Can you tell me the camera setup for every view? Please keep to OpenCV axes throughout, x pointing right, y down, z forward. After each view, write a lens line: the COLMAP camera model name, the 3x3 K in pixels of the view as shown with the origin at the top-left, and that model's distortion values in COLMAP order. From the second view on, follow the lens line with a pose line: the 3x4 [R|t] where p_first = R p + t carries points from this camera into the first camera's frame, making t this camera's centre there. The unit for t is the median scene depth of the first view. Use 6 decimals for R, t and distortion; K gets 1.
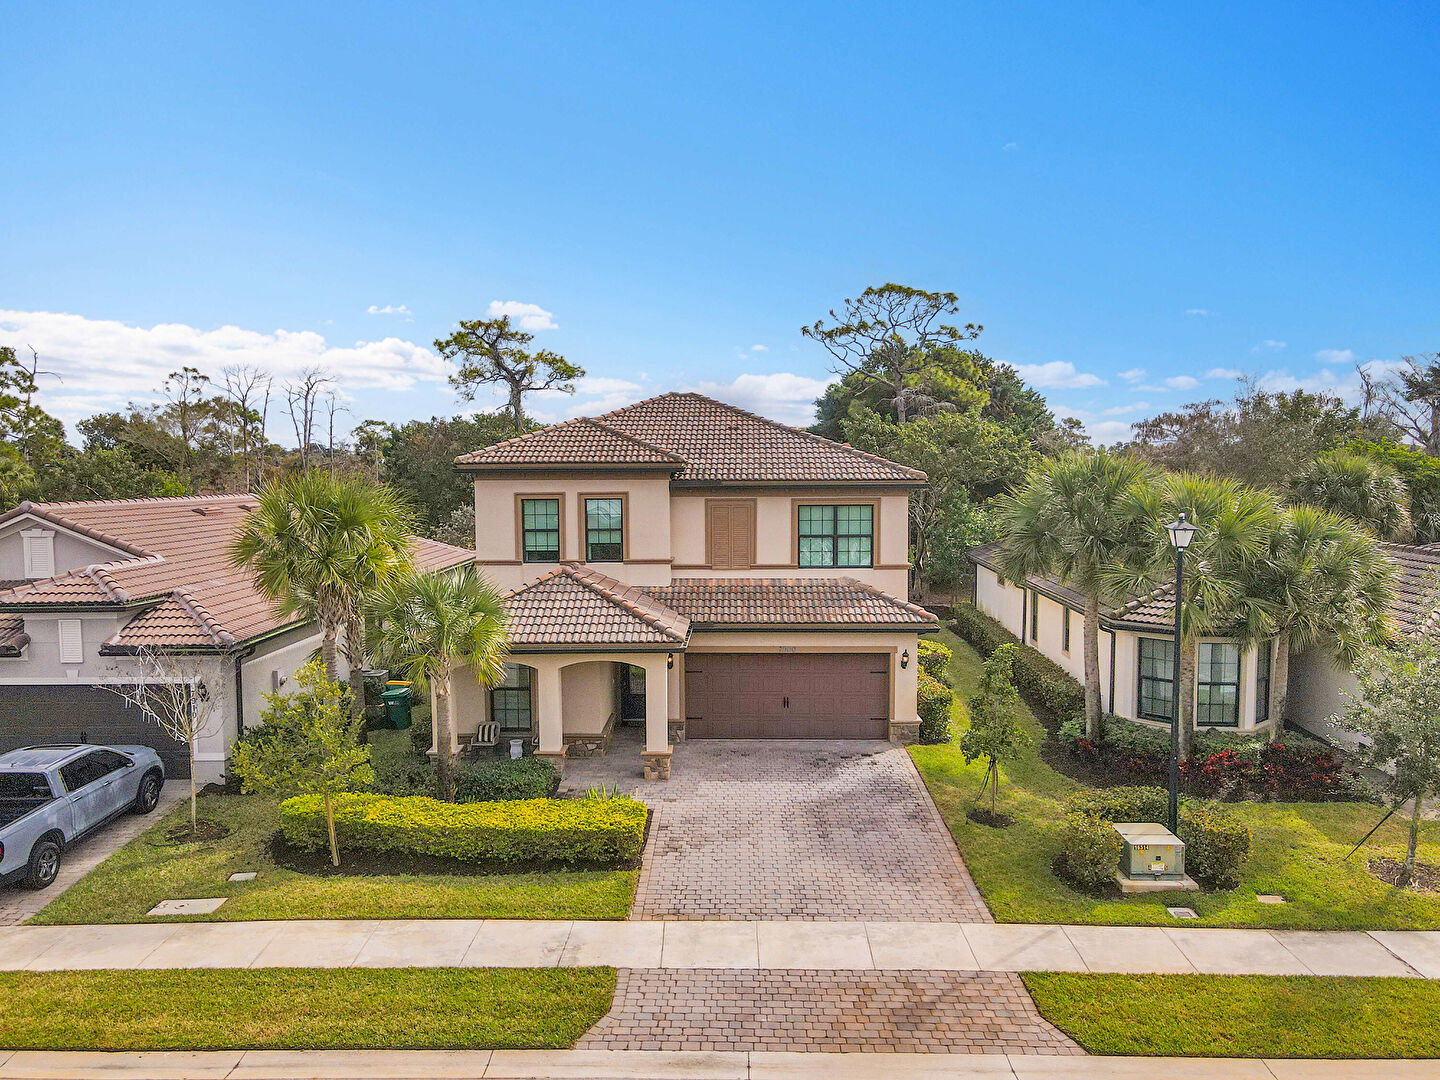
lens RADIAL K [[1041.8, 0, 718.1], [0, 1041.8, 538.6], [0, 0, 1]] dist [-0.007984, 0.060345]
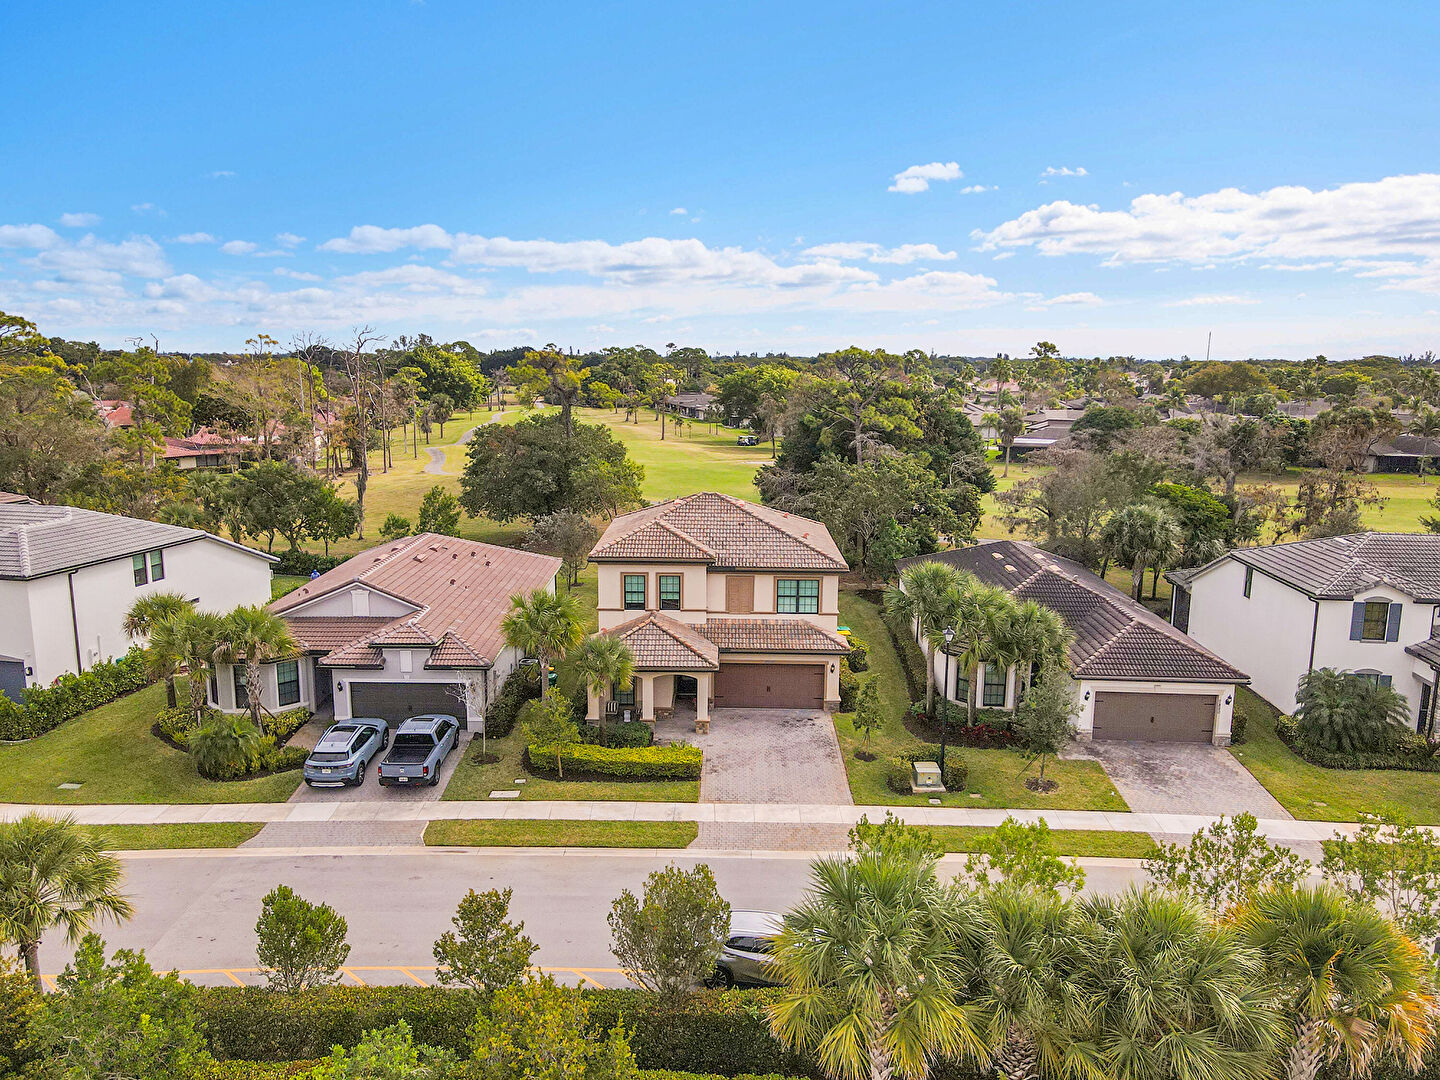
lens RADIAL K [[1041.8, 0, 718.1], [0, 1041.8, 538.6], [0, 0, 1]] dist [-0.007984, 0.060345]
pose [[0.999849, 0.012559, 0.012012, -0.058429], [-0.013762, 0.994279, 0.105923, -0.353241], [-0.010613, -0.106072, 0.994302, -0.945817]]
